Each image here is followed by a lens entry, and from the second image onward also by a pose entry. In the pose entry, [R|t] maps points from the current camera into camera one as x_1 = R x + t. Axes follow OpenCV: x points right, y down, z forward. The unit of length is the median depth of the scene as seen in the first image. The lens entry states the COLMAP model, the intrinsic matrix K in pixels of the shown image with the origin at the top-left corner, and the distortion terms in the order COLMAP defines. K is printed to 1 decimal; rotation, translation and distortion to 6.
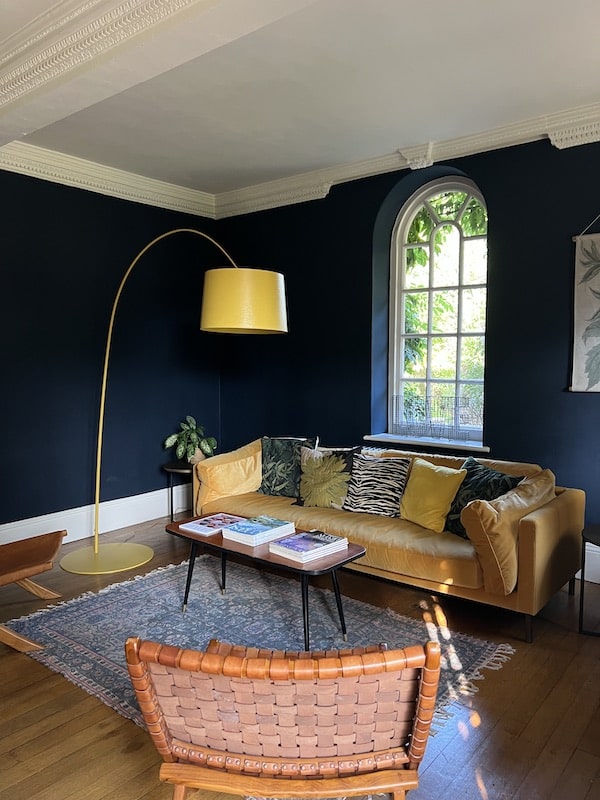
lens RADIAL K [[602.0, 0, 298.0], [0, 602.0, 401.5], [0, 0, 1]] dist [0.033579, -0.006638]
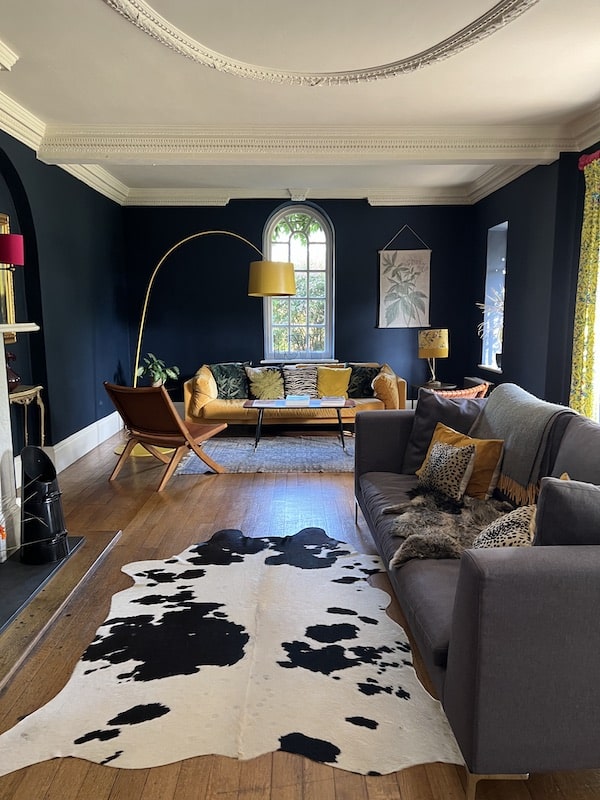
lens RADIAL K [[602.0, 0, 303.4], [0, 602.0, 400.7], [0, 0, 1]] dist [0.033579, -0.006638]
pose [[0.779070, -0.090738, 0.620335, -0.965803], [0.051482, 0.995388, 0.080942, 0.045976], [-0.624819, -0.031124, 0.780149, -0.397738]]
